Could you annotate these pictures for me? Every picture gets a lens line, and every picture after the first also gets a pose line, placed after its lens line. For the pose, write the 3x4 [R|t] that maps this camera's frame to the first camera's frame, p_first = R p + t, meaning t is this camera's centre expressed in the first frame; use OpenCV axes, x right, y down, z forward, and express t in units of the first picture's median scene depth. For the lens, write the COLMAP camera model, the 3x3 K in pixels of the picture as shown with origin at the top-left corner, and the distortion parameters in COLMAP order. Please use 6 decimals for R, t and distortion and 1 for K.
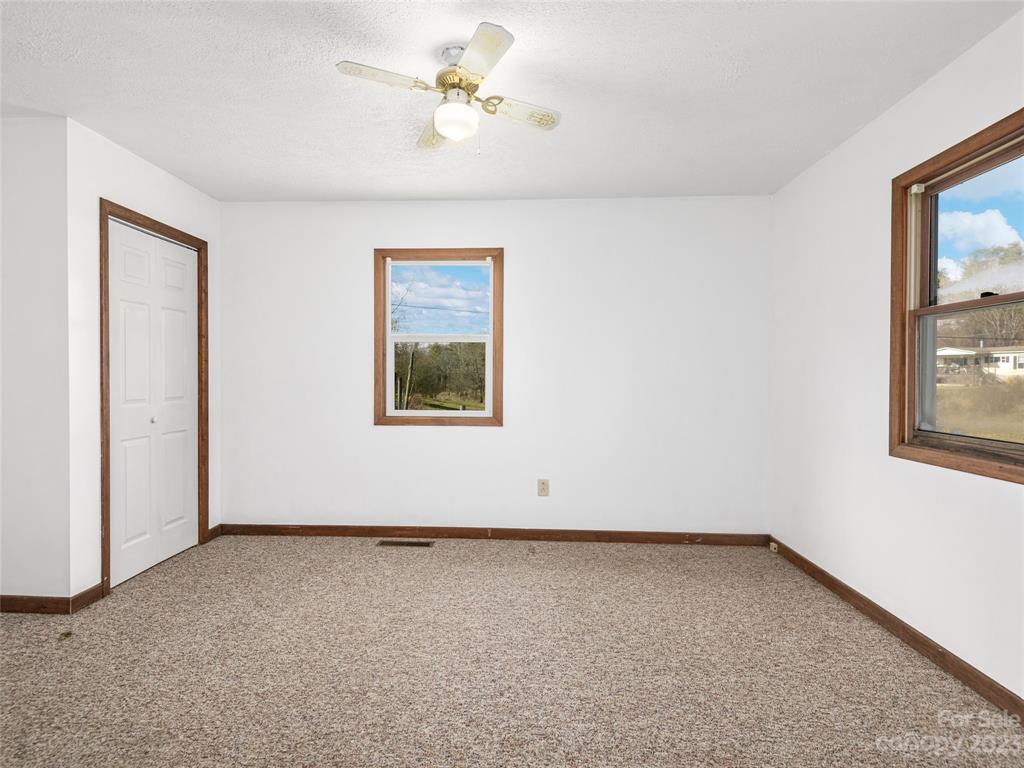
lens RADIAL K [[555.5, 0, 514.4], [0, 555.5, 377.5], [0, 0, 1]] dist [0.023604, -0.019238]
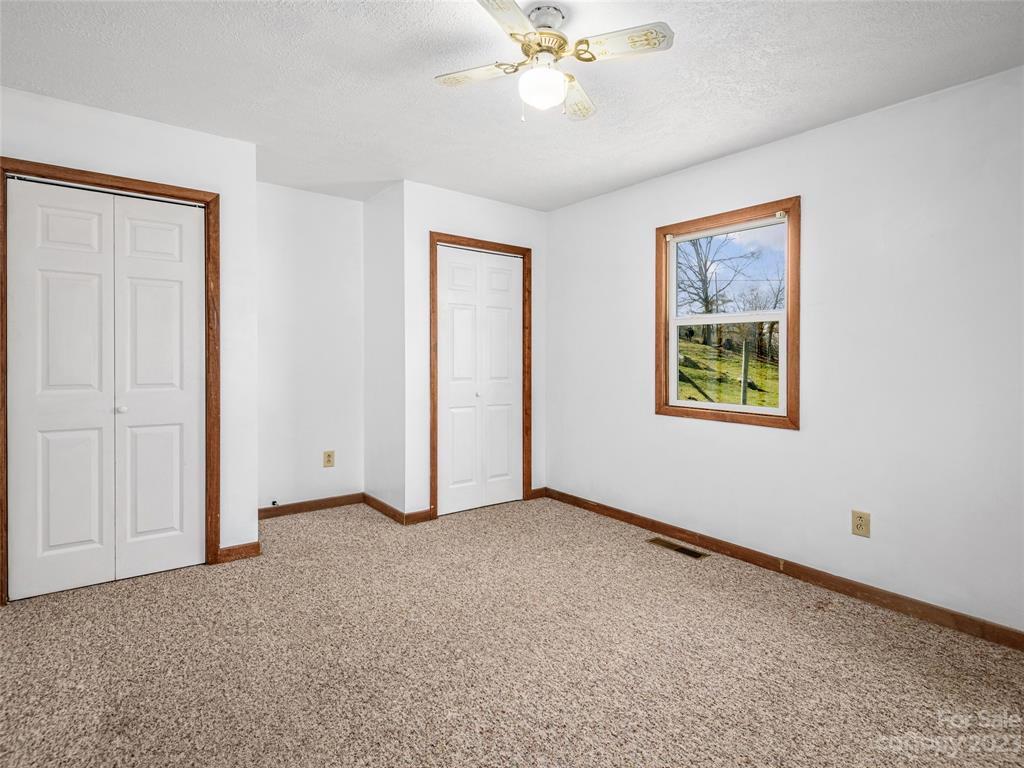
lens RADIAL K [[555.5, 0, 518.5], [0, 555.5, 358.9], [0, 0, 1]] dist [0.023604, -0.019238]
pose [[0.624503, 0.006675, -0.780994, 0.370413], [-0.012472, 0.999921, -0.001427, -0.004274], [0.780922, 0.010631, 0.624537, 0.243285]]
